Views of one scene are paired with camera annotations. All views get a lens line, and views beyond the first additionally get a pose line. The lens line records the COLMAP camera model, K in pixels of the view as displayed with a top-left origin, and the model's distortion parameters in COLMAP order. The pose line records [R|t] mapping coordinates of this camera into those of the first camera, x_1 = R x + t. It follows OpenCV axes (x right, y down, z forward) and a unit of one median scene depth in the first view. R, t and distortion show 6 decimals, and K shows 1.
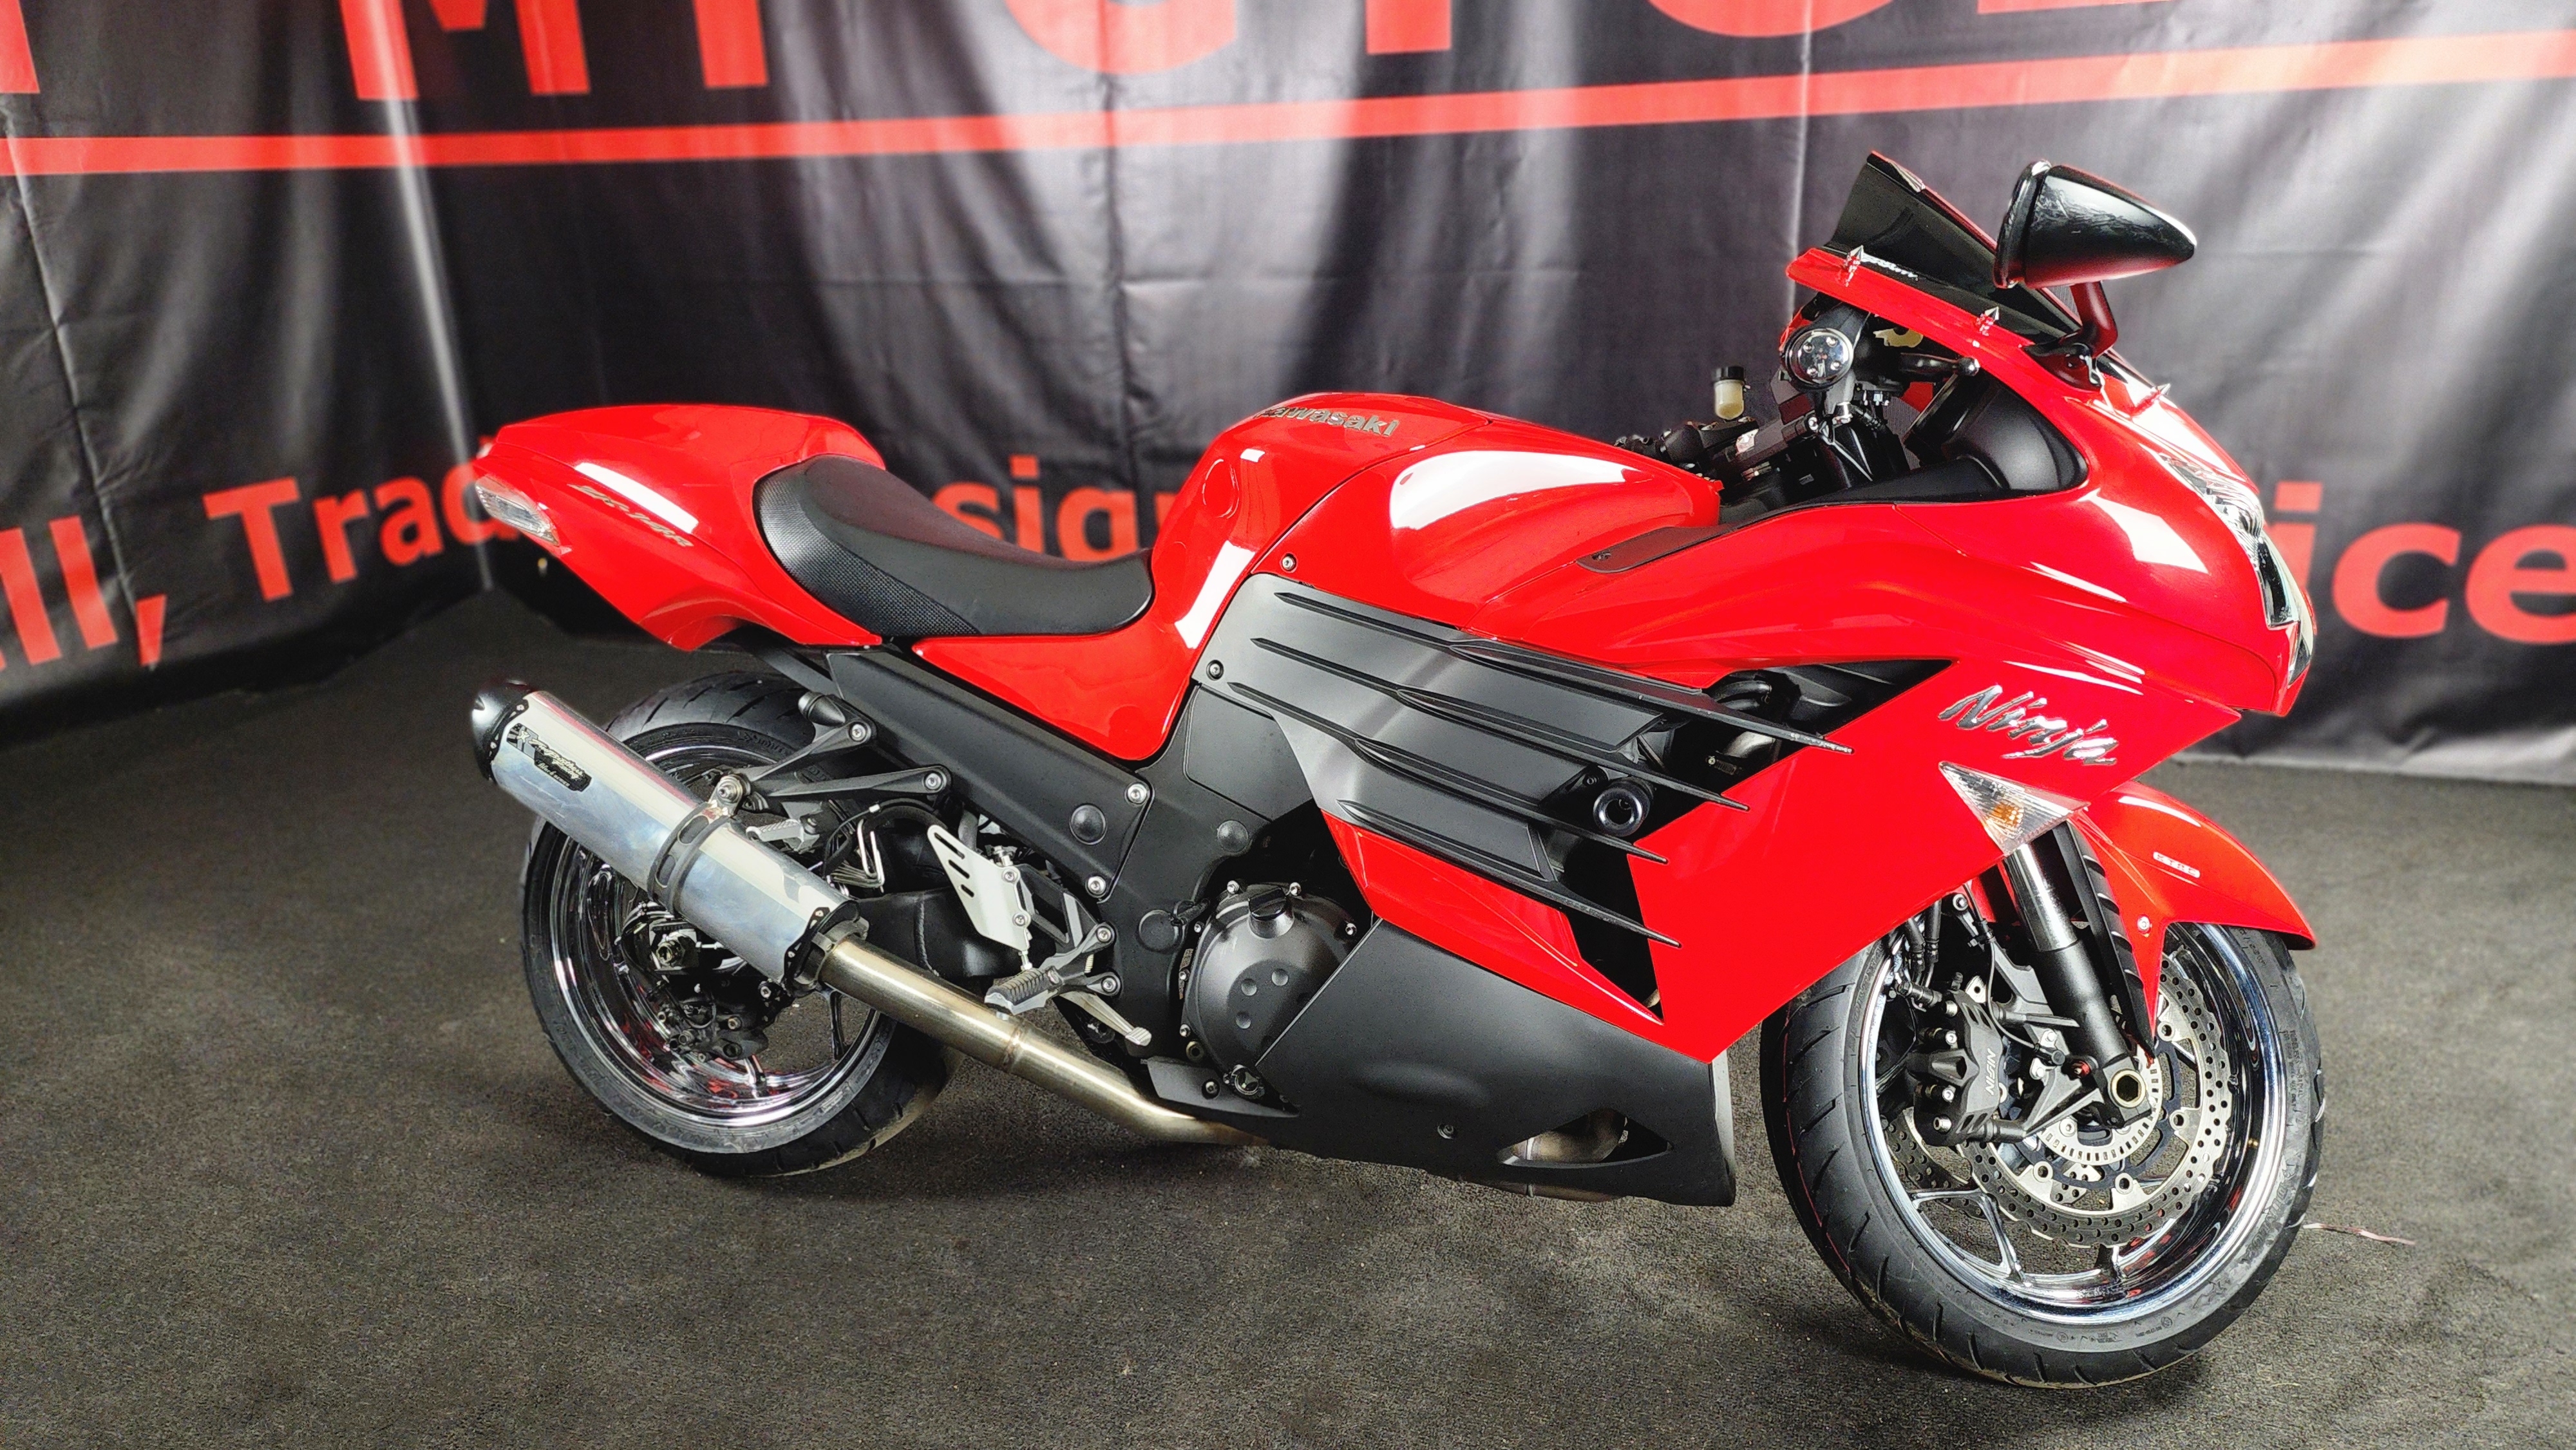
lens RADIAL K [[1842.4, 0, 1296.1], [0, 1842.4, 721.3], [0, 0, 1]] dist [0.107464, -0.125469]
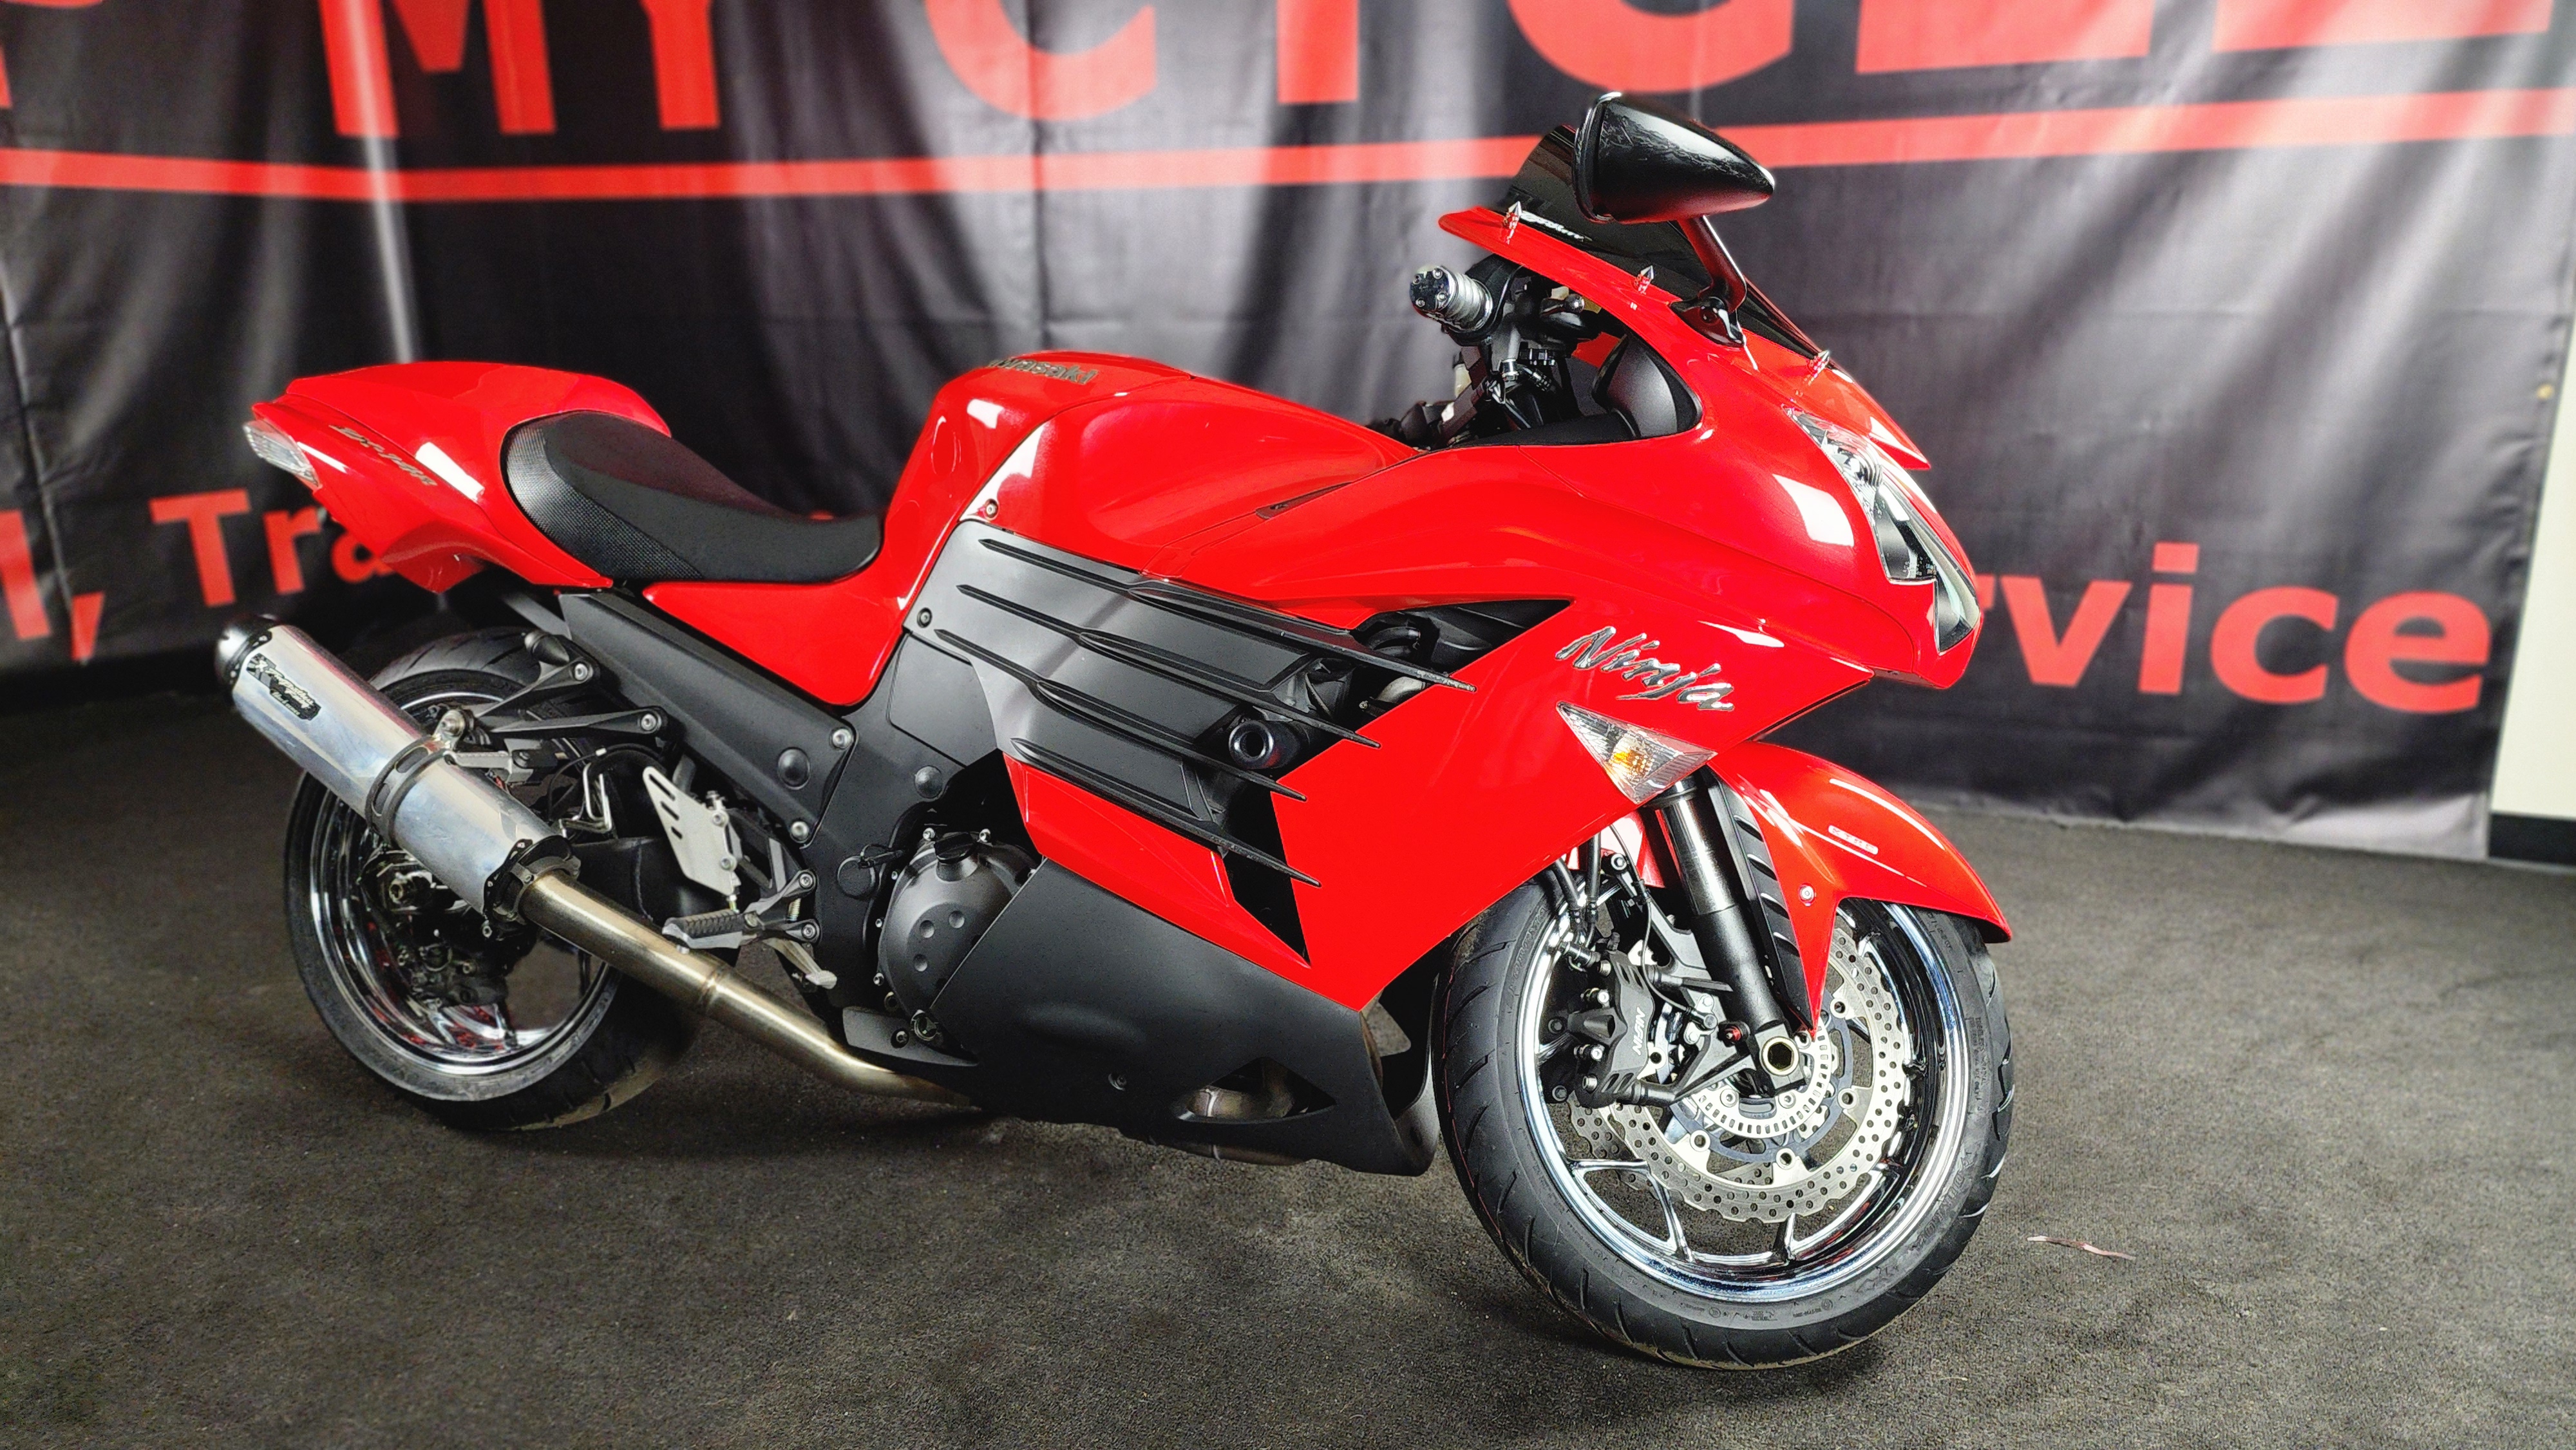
lens RADIAL K [[1842.4, 0, 1296.1], [0, 1842.4, 721.3], [0, 0, 1]] dist [0.107464, -0.125469]
pose [[0.998564, 0.038337, -0.037415, 0.191544], [-0.040485, 0.997469, -0.058445, 0.076552], [0.035079, 0.059876, 0.997589, 0.000354]]
